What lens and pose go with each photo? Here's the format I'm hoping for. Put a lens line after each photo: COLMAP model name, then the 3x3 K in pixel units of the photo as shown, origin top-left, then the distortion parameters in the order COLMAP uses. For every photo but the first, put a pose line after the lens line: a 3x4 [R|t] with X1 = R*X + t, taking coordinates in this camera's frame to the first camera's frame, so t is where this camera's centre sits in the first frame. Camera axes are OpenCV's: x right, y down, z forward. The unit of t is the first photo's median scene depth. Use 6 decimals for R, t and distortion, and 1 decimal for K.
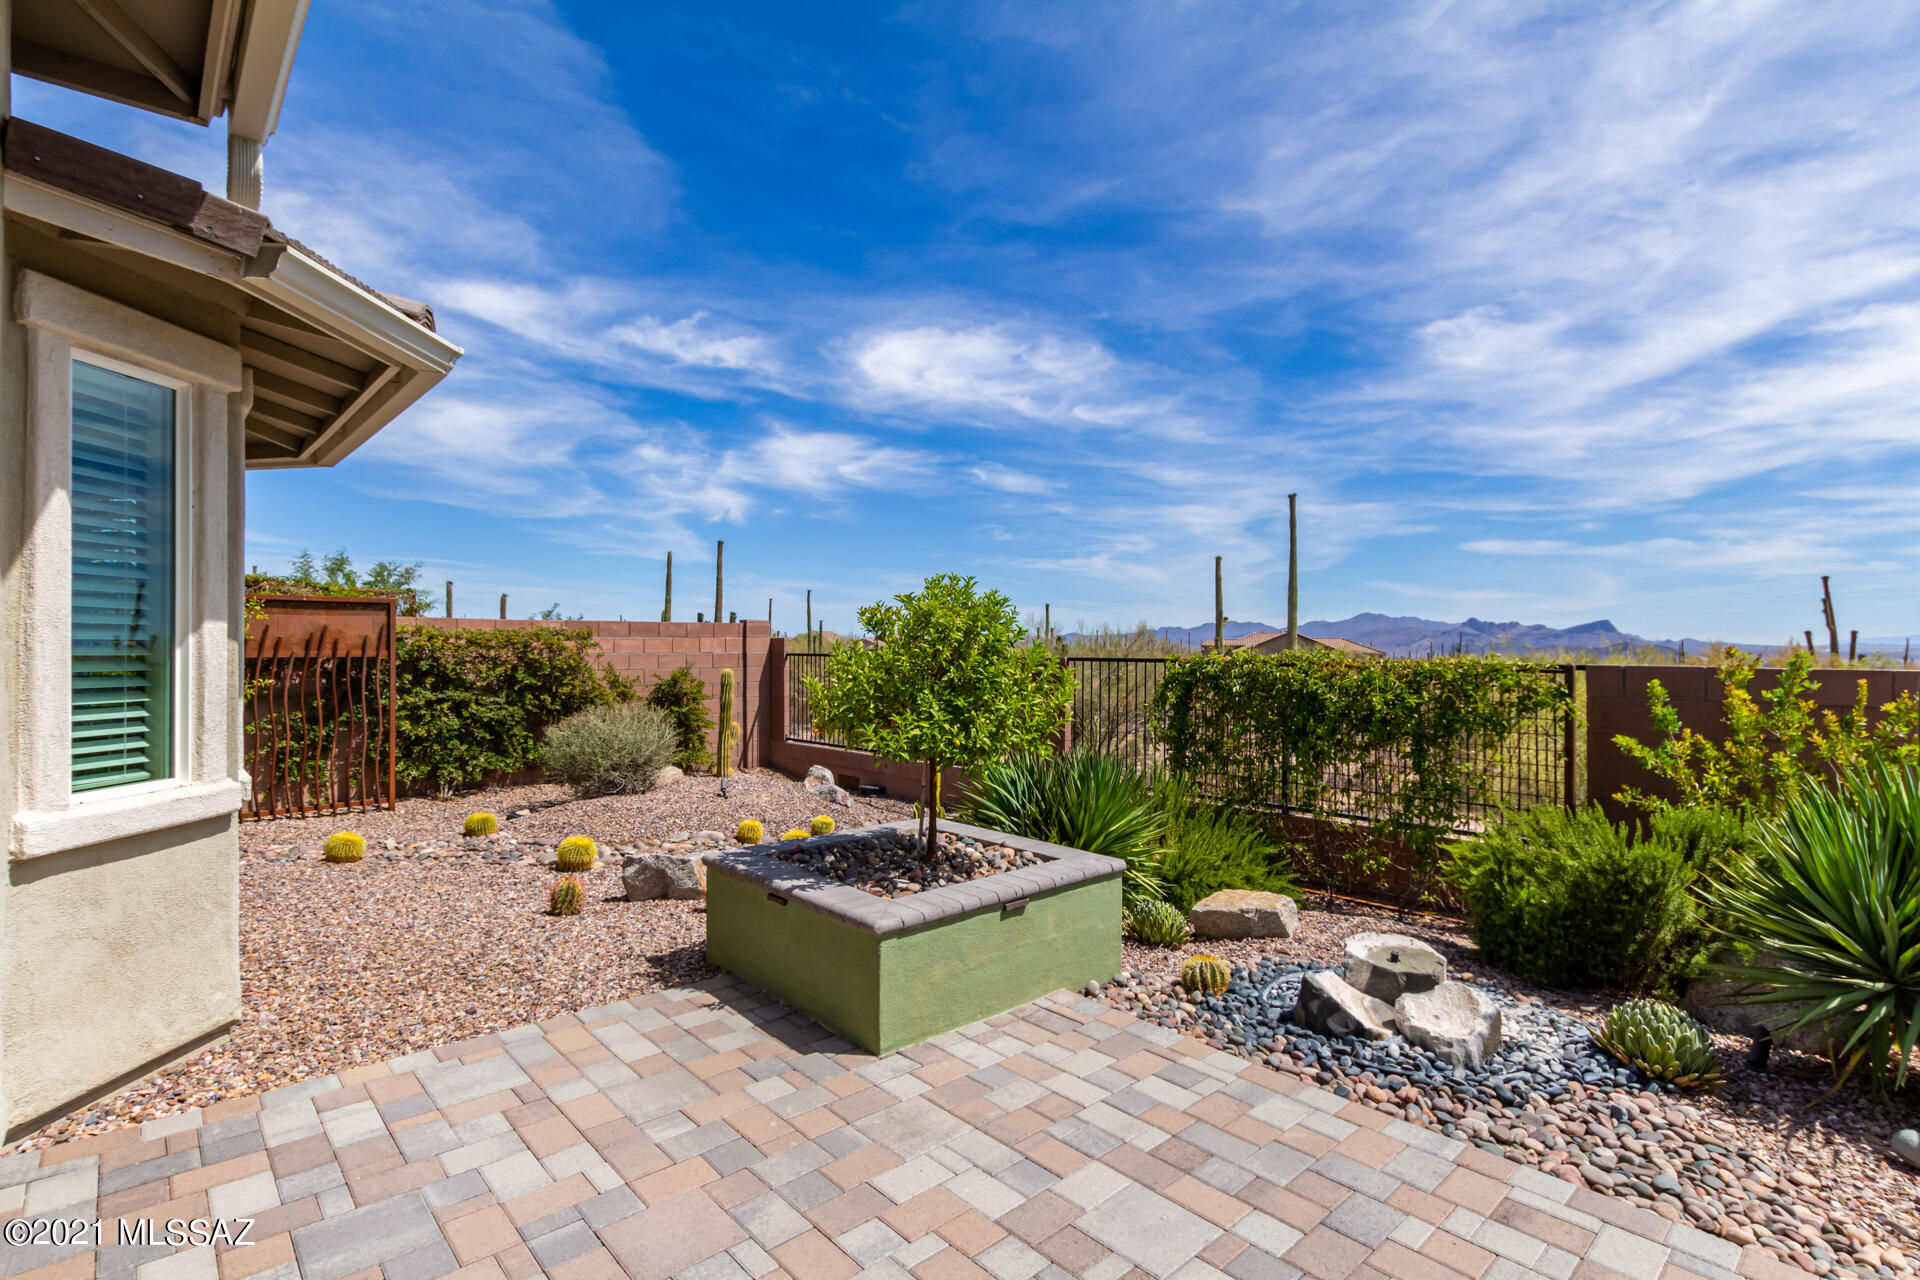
lens RADIAL K [[889.7, 0, 959.6], [0, 889.7, 641.9], [0, 0, 1]] dist [0.002143, -0.000354]
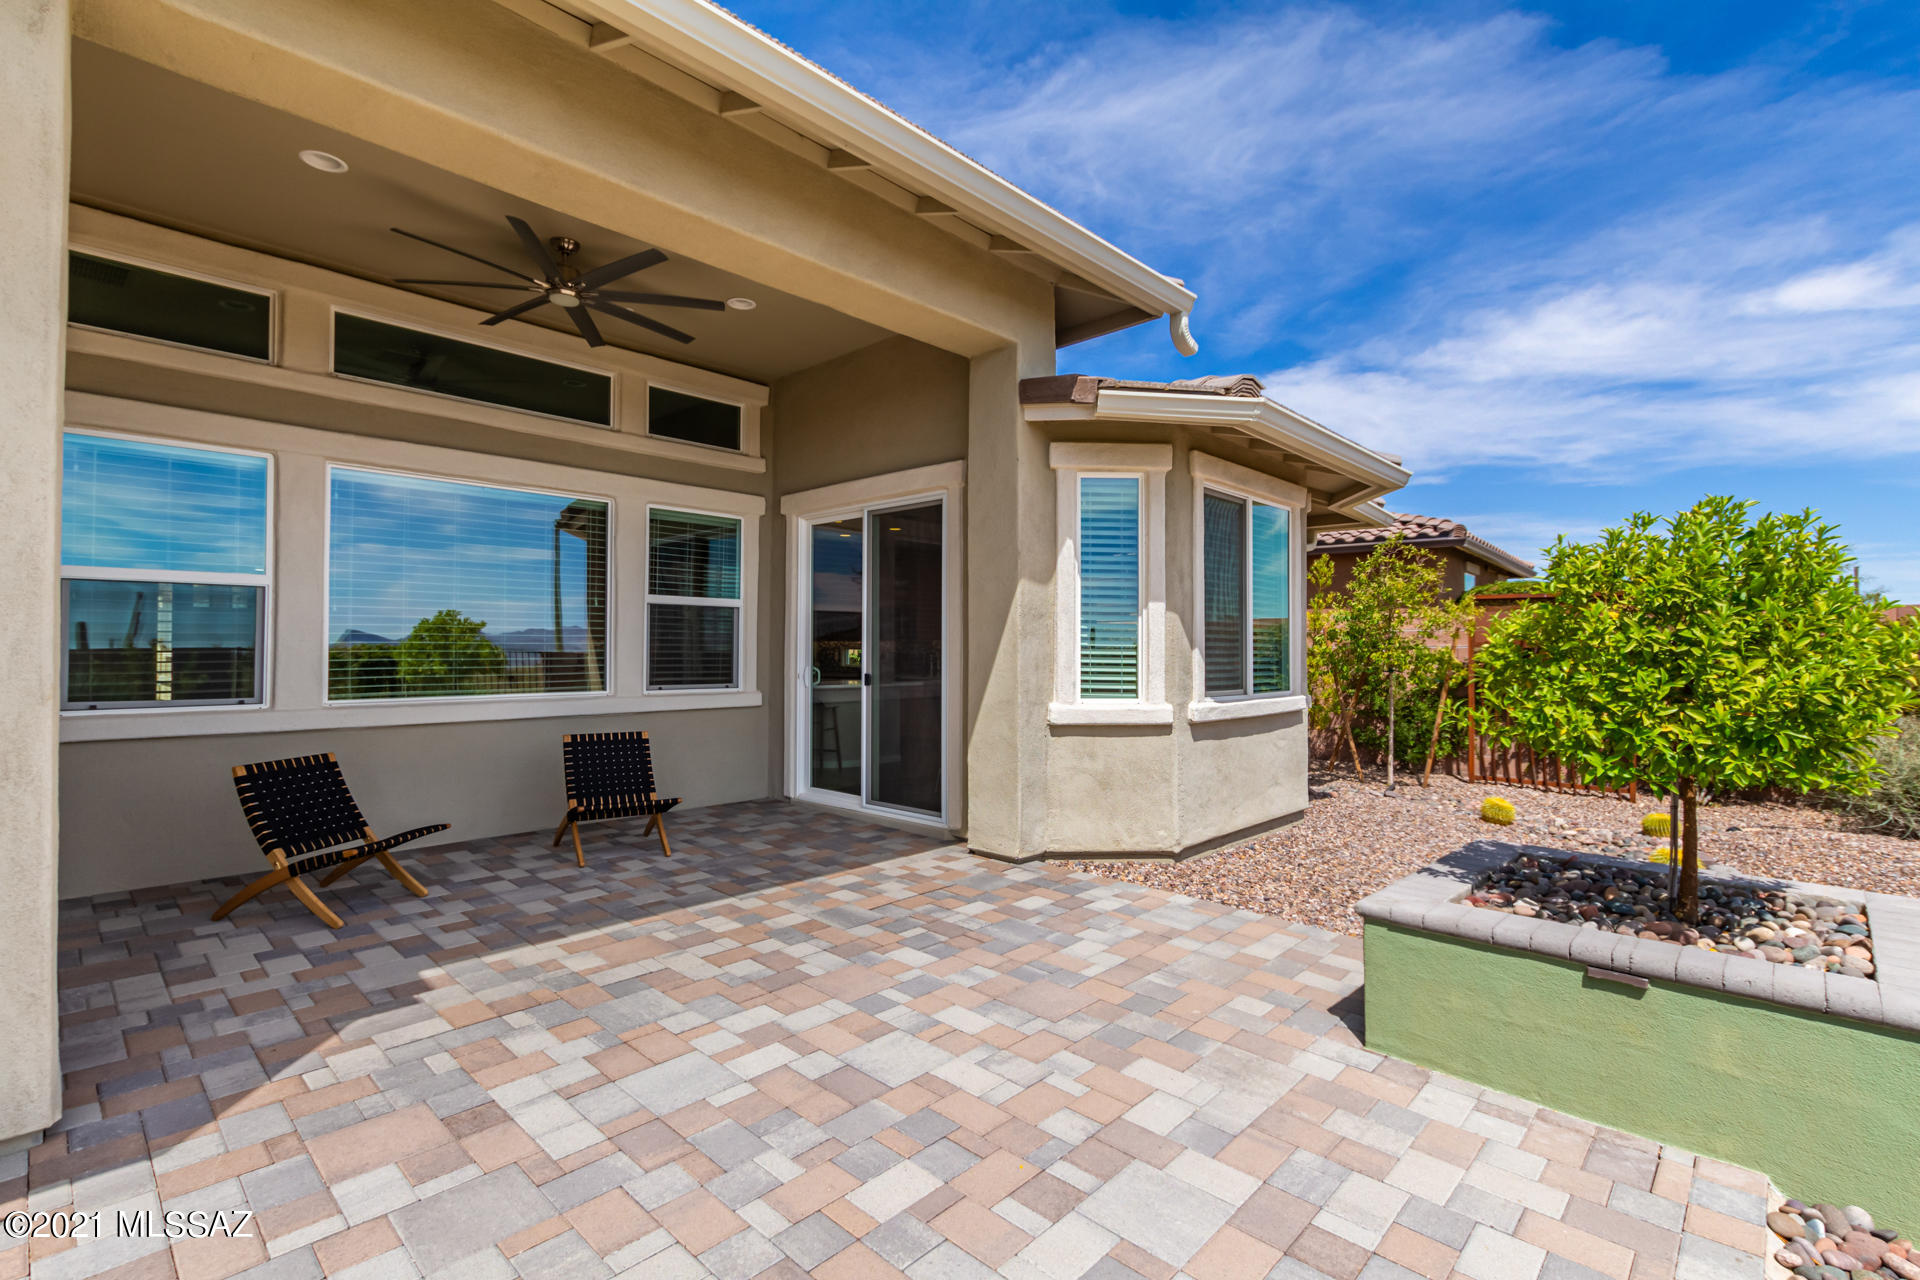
lens RADIAL K [[853.3, 0, 980.0], [0, 853.3, 637.9], [0, 0, 1]] dist [-0.000085, -0.000836]
pose [[0.109069, -0.008500, -0.993998, 0.245159], [-0.003606, 0.999953, -0.008947, 0.015680], [0.994028, 0.004560, 0.109033, 0.162635]]
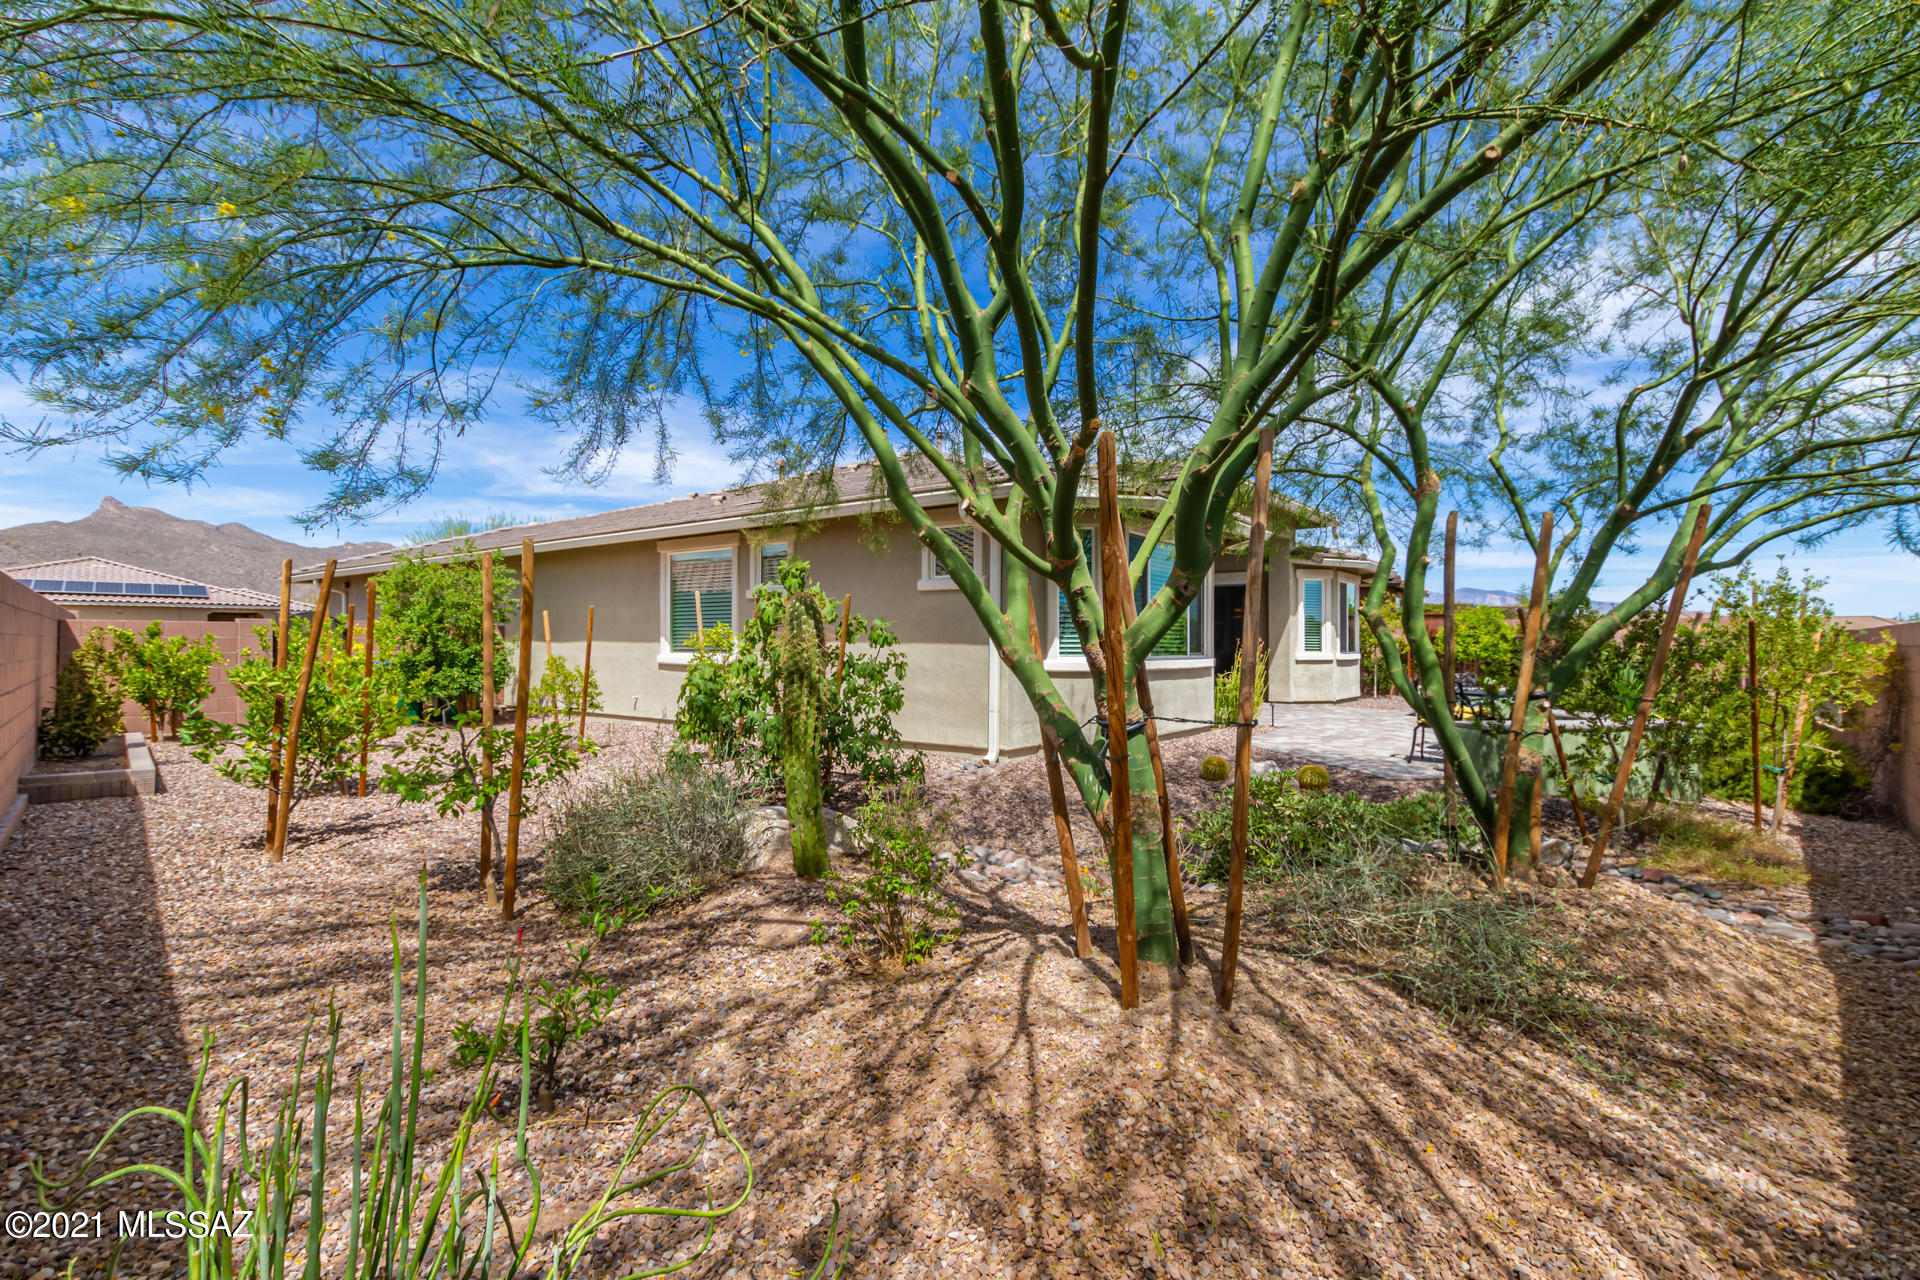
lens RADIAL K [[878.2, 0, 960.0], [0, 878.2, 640.0], [0, 0, 1]] dist [0.001146, -0.000384]
pose [[0.193663, 0.000130, -0.981068, 1.270167], [-0.007870, 0.999968, -0.001421, 0.033017], [0.981037, 0.007996, 0.193657, -0.709338]]
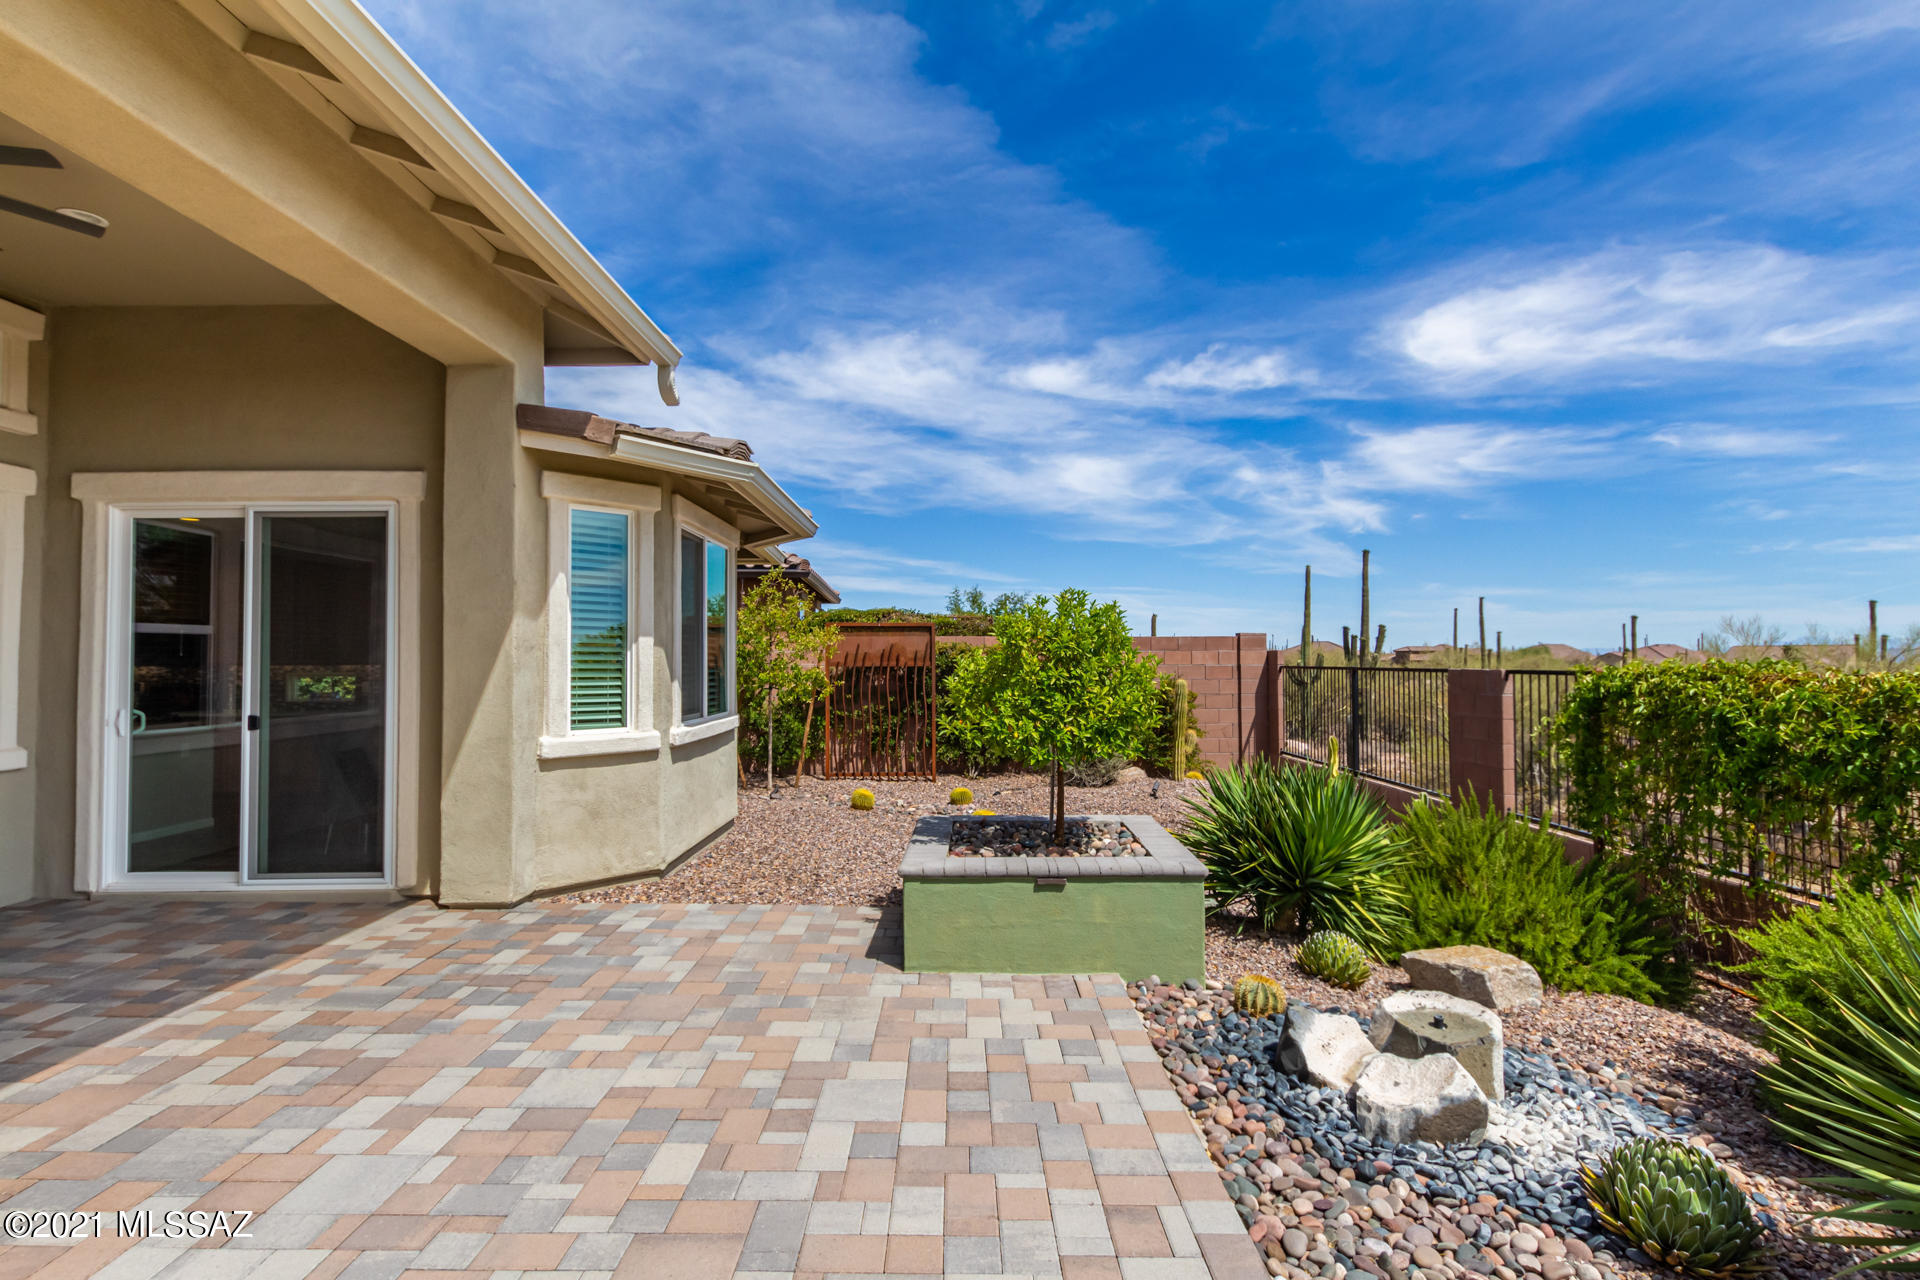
lens RADIAL K [[878.2, 0, 960.0], [0, 878.2, 640.0], [0, 0, 1]] dist [0.001146, -0.000384]
pose [[0.753411, -0.016373, -0.657346, 0.264042], [0.003355, 0.999773, -0.021057, 0.004474], [0.657542, 0.013660, 0.753294, 0.029039]]
